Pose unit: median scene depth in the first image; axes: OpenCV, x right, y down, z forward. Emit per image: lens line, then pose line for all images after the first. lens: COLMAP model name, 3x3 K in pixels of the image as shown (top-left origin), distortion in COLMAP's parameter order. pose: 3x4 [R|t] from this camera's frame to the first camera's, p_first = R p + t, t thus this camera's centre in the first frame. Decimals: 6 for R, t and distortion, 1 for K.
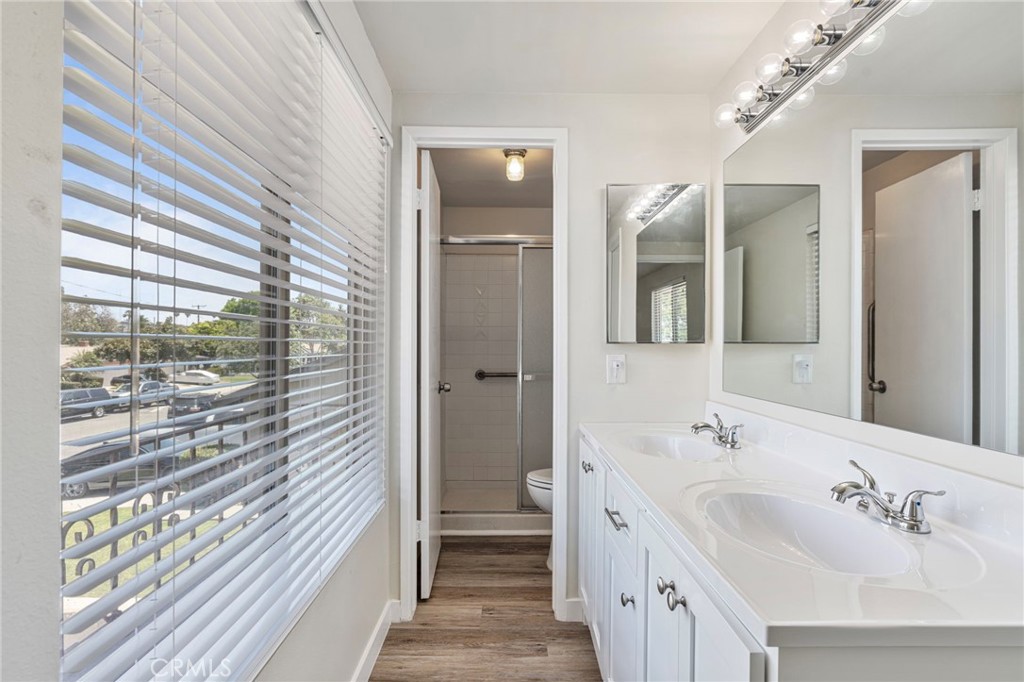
lens RADIAL K [[511.1, 0, 511.0], [0, 511.1, 345.5], [0, 0, 1]] dist [-0.014662, -0.000854]
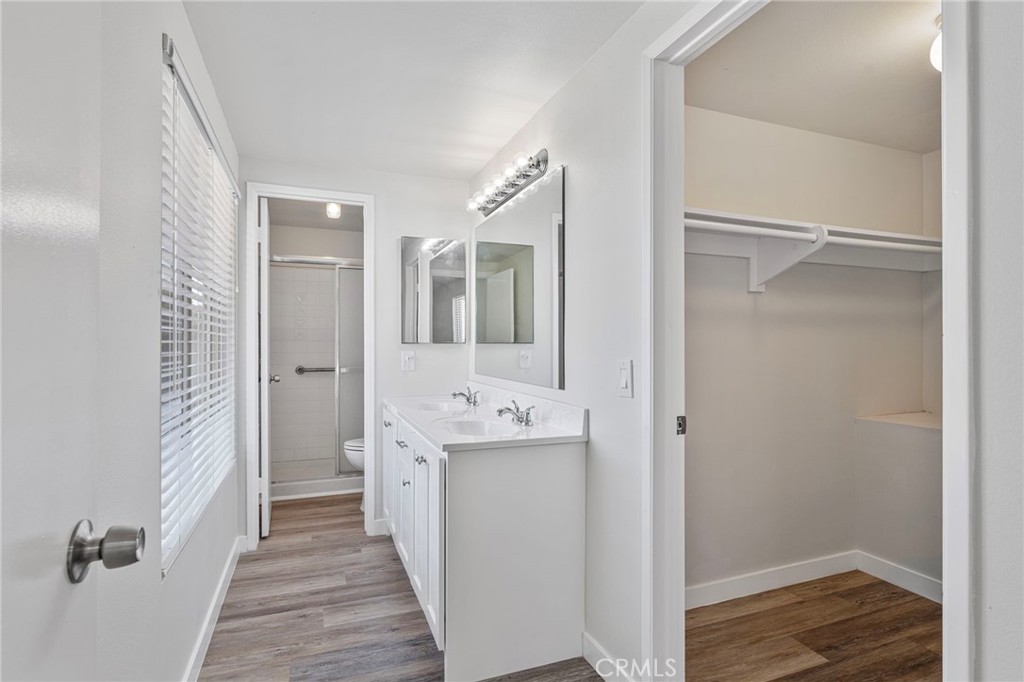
lens RADIAL K [[511.1, 0, 514.2], [0, 511.1, 348.4], [0, 0, 1]] dist [-0.014662, -0.000854]
pose [[0.933468, -0.004492, 0.358633, -0.036981], [0.002012, 0.999971, 0.007288, -0.000287], [-0.358655, -0.006081, 0.933450, -0.473259]]
